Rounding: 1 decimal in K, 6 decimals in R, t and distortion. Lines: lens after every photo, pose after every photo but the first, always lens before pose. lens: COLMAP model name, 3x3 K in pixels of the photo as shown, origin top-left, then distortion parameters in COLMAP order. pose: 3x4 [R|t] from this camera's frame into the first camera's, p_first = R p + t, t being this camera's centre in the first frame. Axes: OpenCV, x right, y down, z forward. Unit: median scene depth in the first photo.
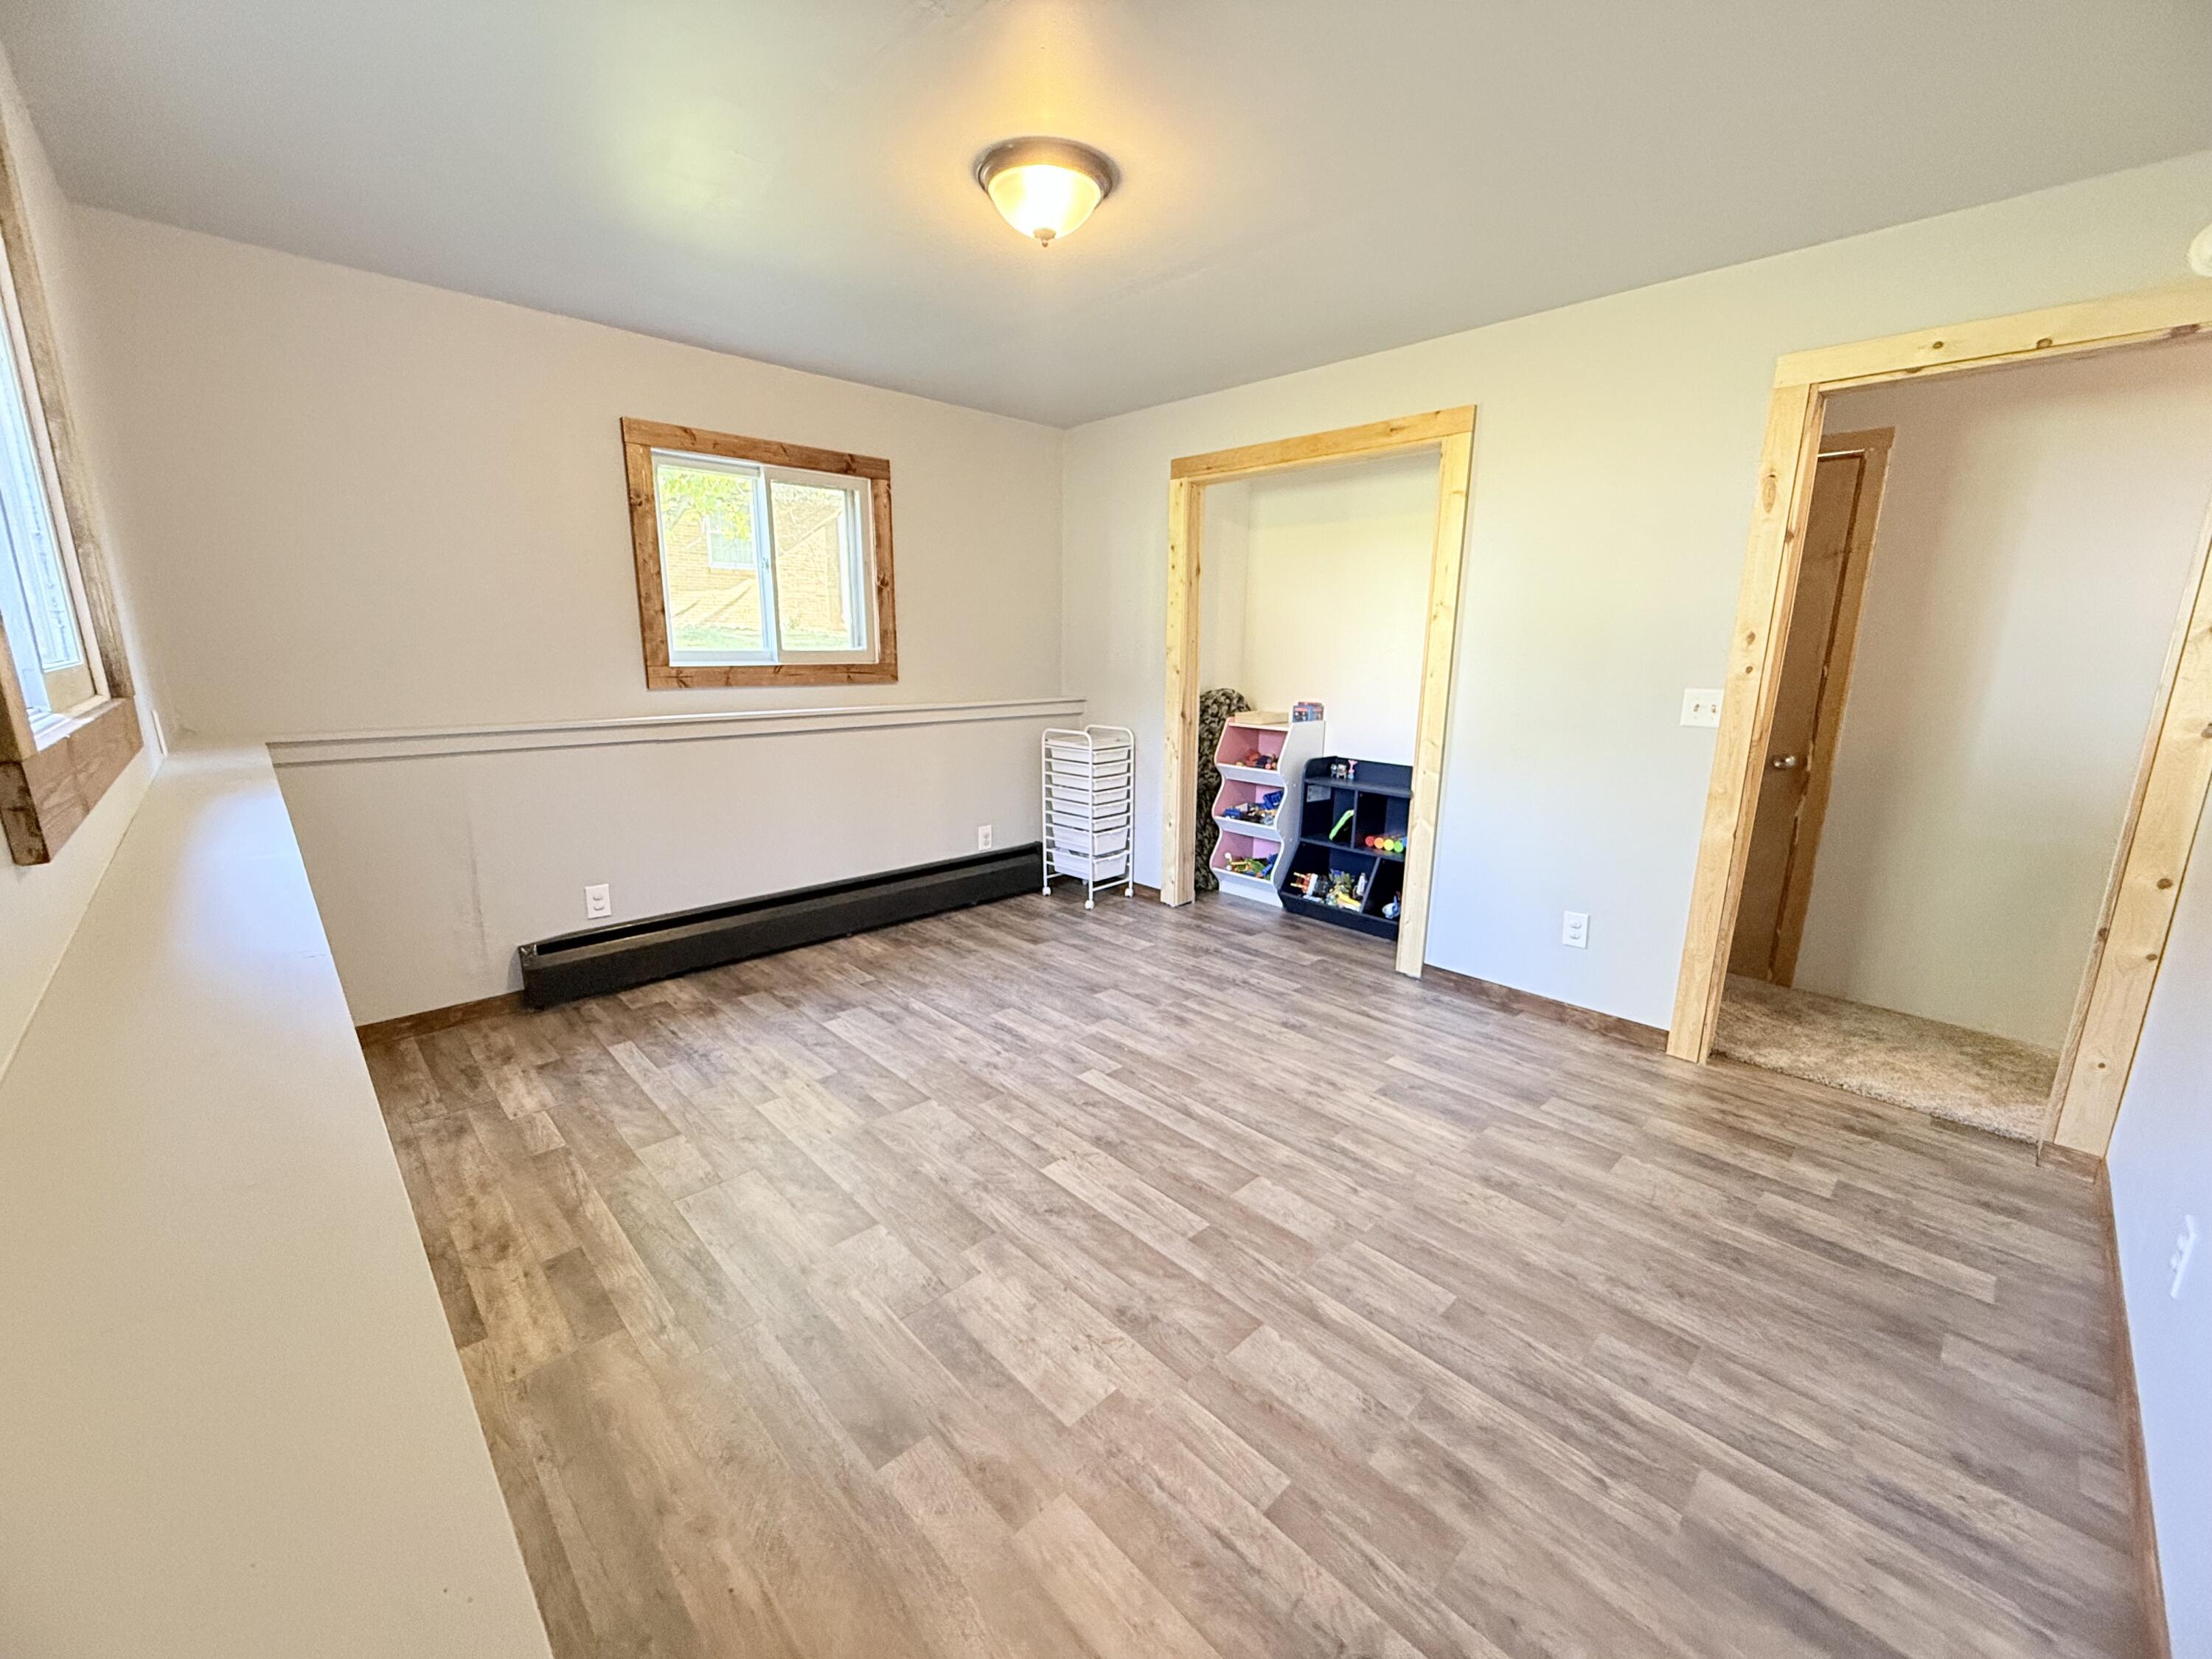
lens RADIAL K [[883.6, 0, 1102.8], [0, 883.6, 830.0], [0, 0, 1]] dist [-0.001428, 0.000038]
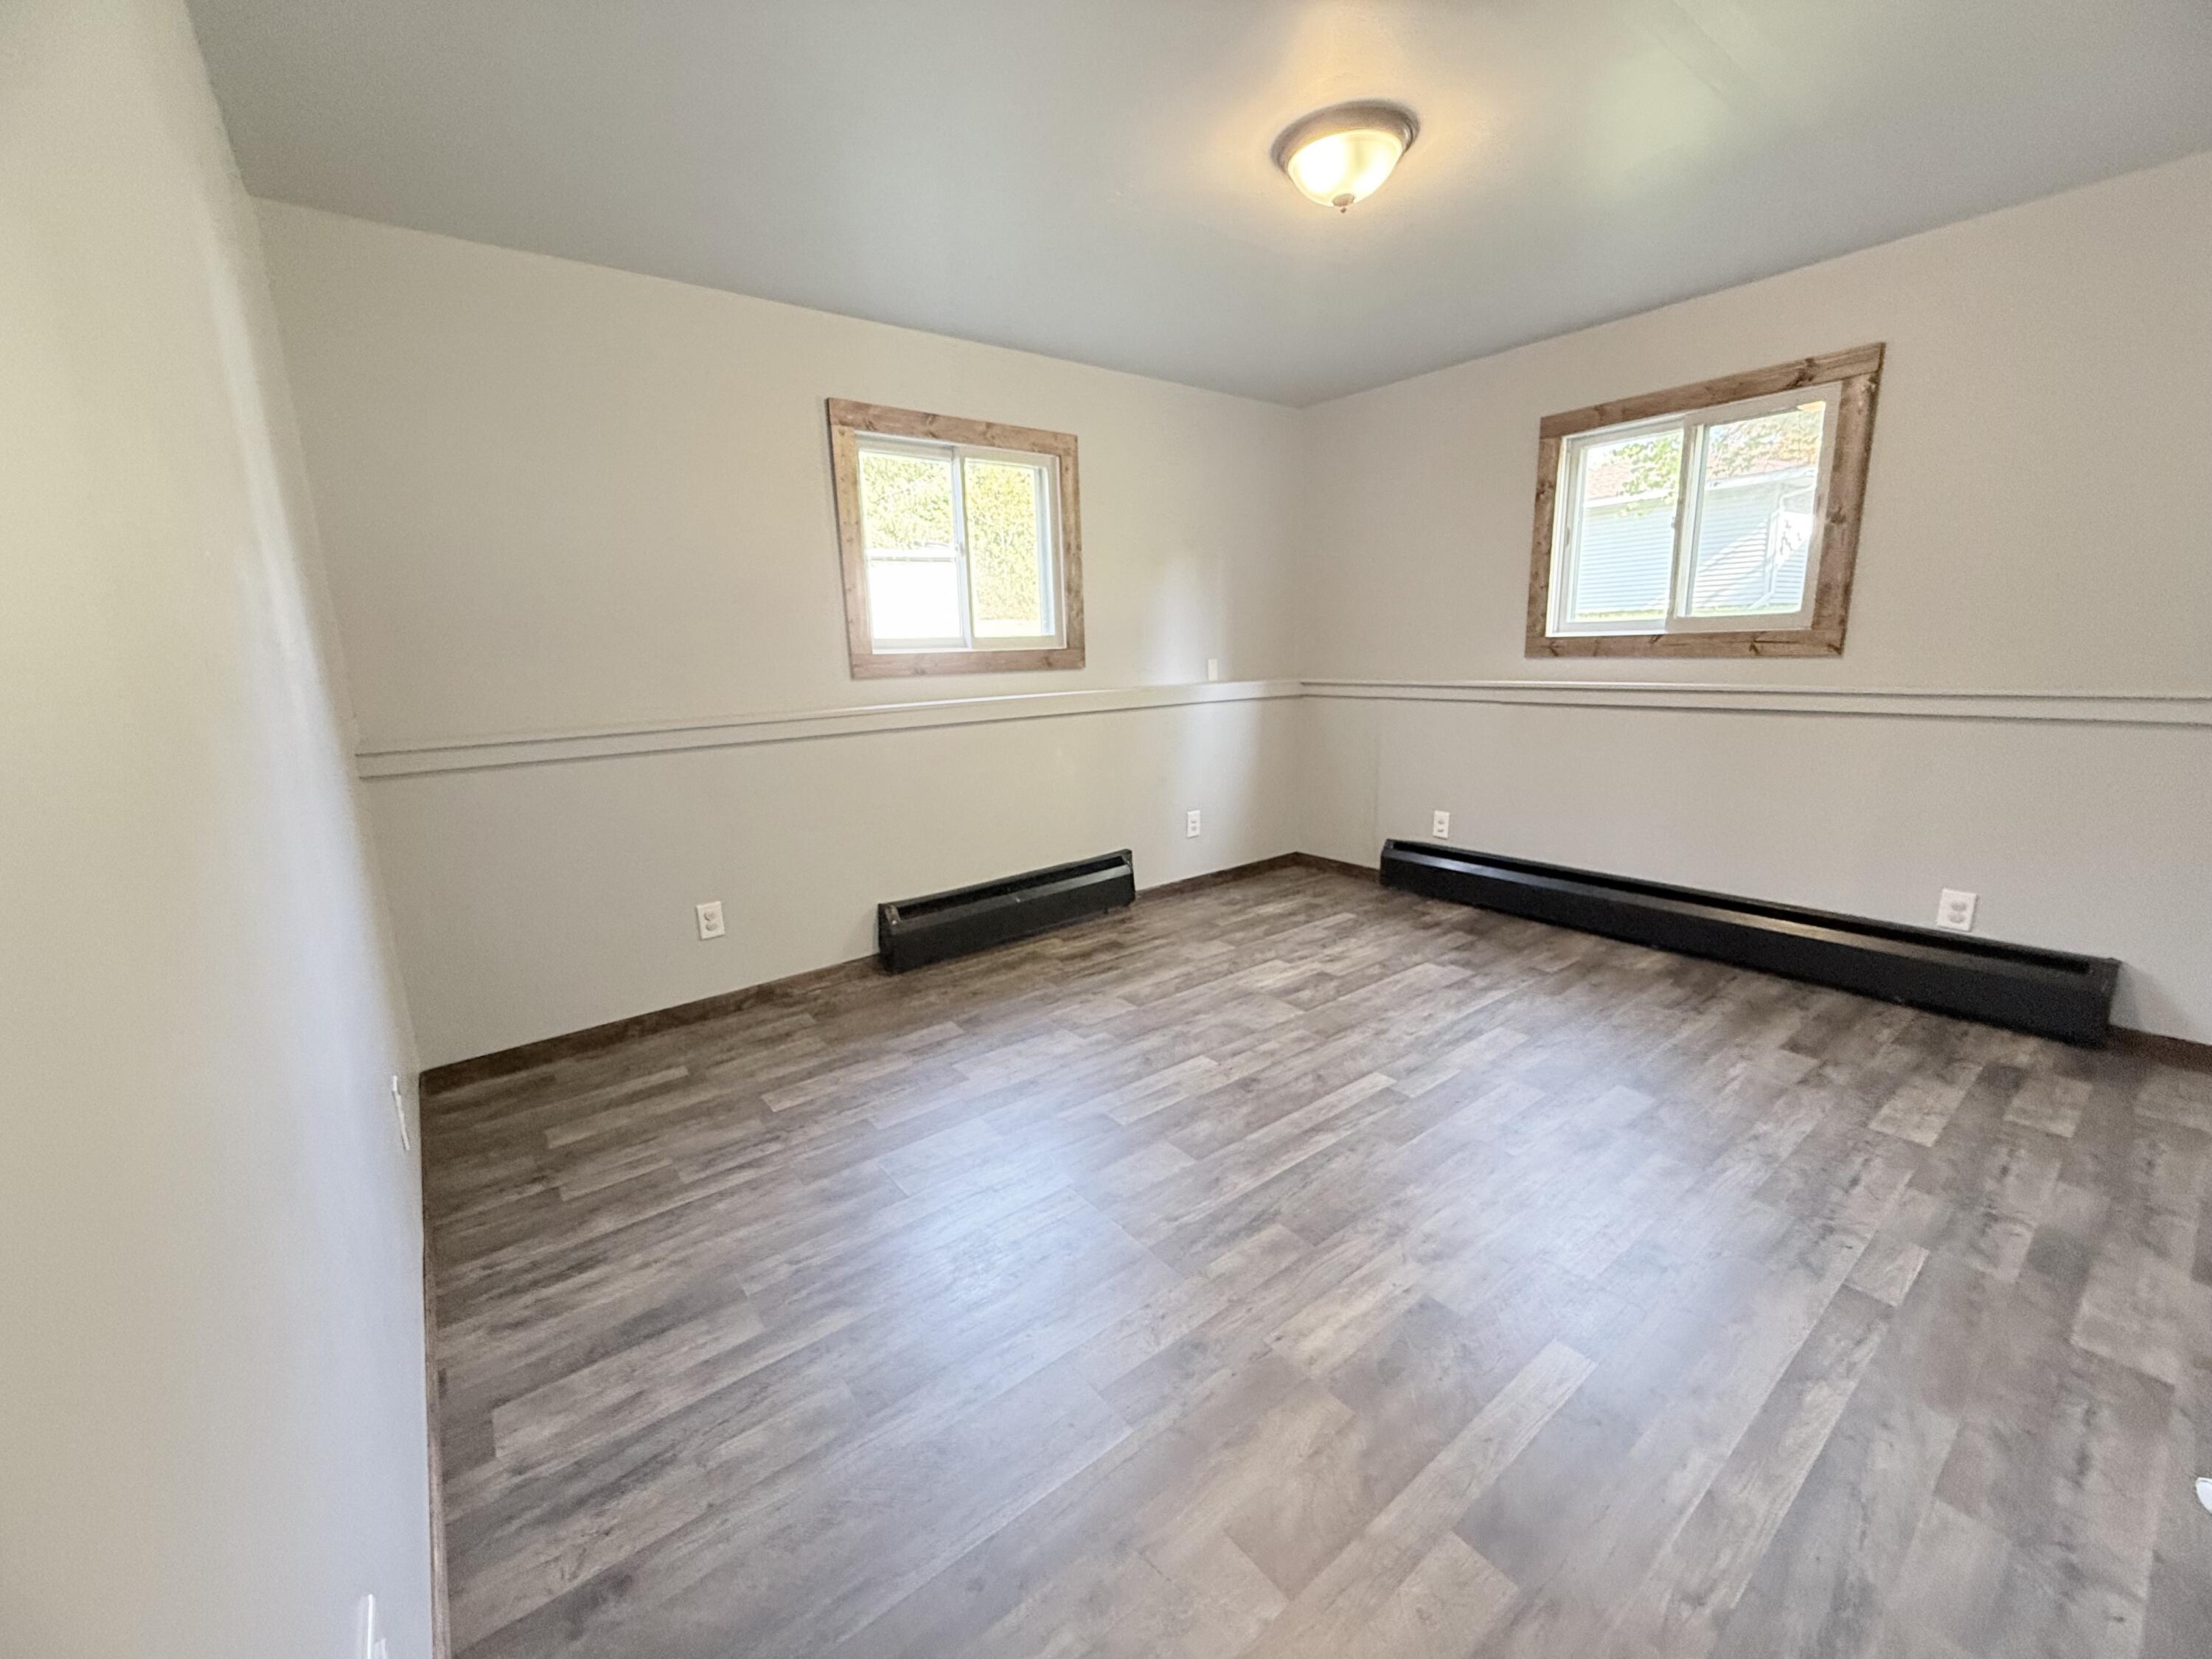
lens RADIAL K [[883.6, 0, 1102.5], [0, 883.6, 832.5], [0, 0, 1]] dist [-0.001428, 0.000038]
pose [[-0.108963, 0.197535, -0.974221, 0.745602], [-0.181689, 0.959589, 0.214890, -0.095738], [0.977300, 0.200420, -0.068670, 0.636380]]
